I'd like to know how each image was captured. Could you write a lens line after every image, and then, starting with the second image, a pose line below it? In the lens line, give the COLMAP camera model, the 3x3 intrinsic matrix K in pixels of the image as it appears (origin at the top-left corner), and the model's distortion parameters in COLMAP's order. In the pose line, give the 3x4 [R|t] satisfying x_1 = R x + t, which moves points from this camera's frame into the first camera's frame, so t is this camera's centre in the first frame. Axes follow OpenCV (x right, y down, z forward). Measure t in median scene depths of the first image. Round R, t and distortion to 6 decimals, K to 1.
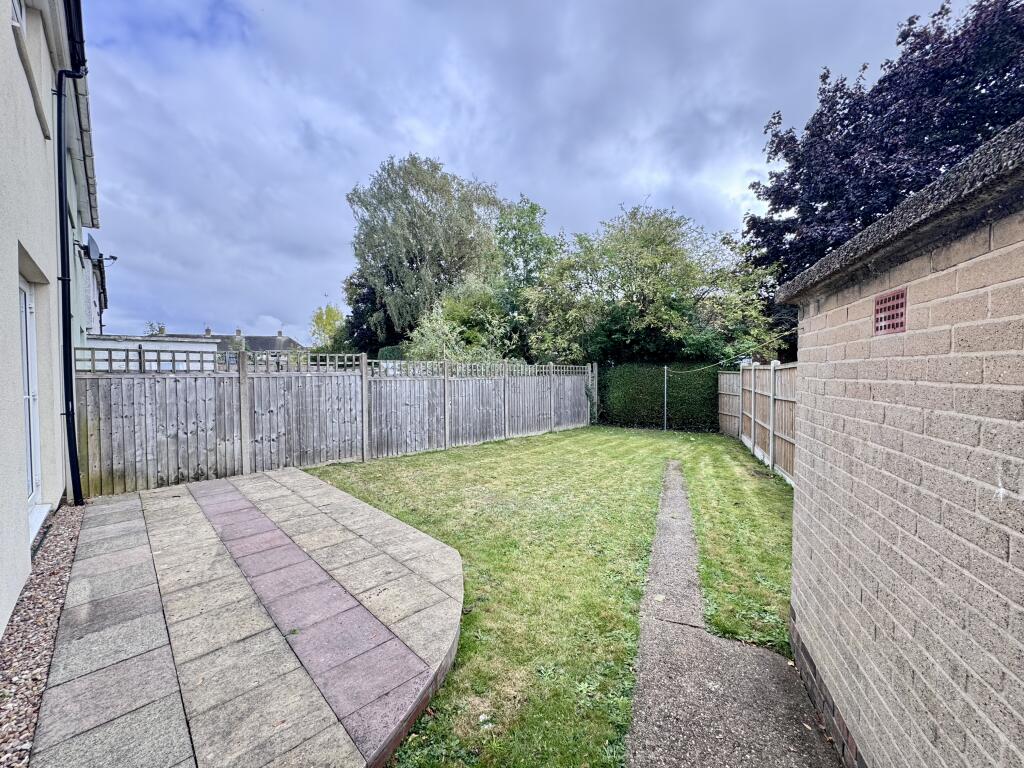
lens RADIAL K [[406.9, 0, 512.0], [0, 406.9, 384.0], [0, 0, 1]] dist [-0.003206, -0.000126]
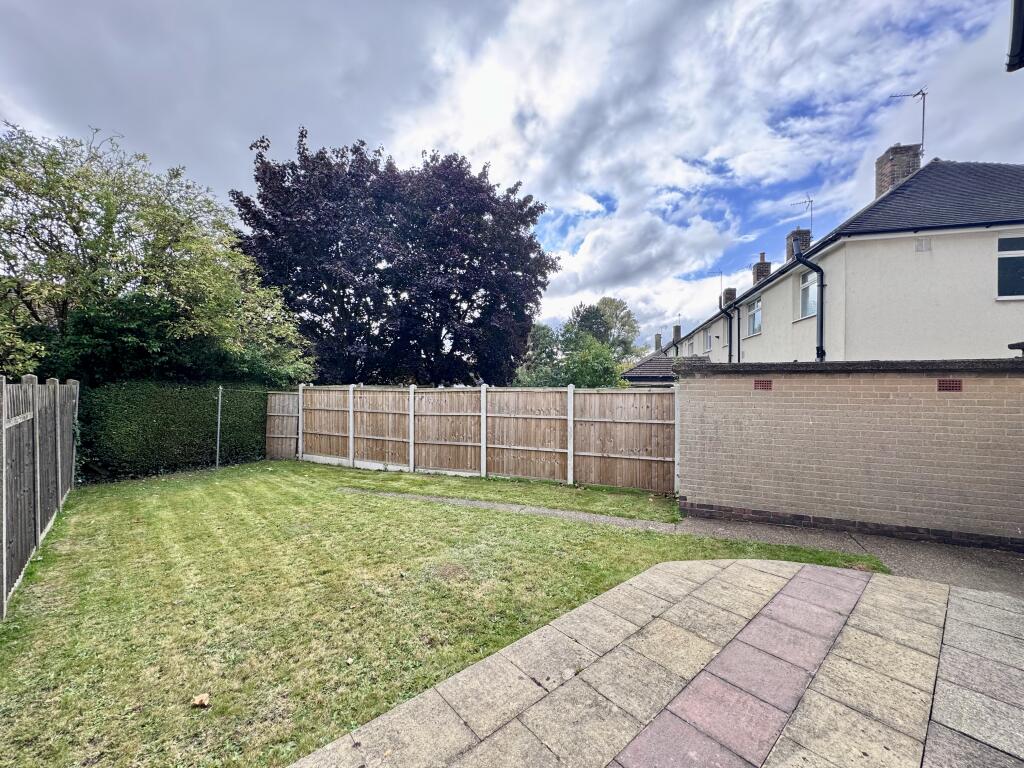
lens RADIAL K [[404.0, 0, 512.0], [0, 404.0, 384.0], [0, 0, 1]] dist [-0.001527, -0.000082]
pose [[0.068205, 0.003473, 0.997665, -0.371886], [0.028108, 0.999590, -0.005401, -0.028362], [-0.997275, 0.028411, 0.068080, 0.379601]]
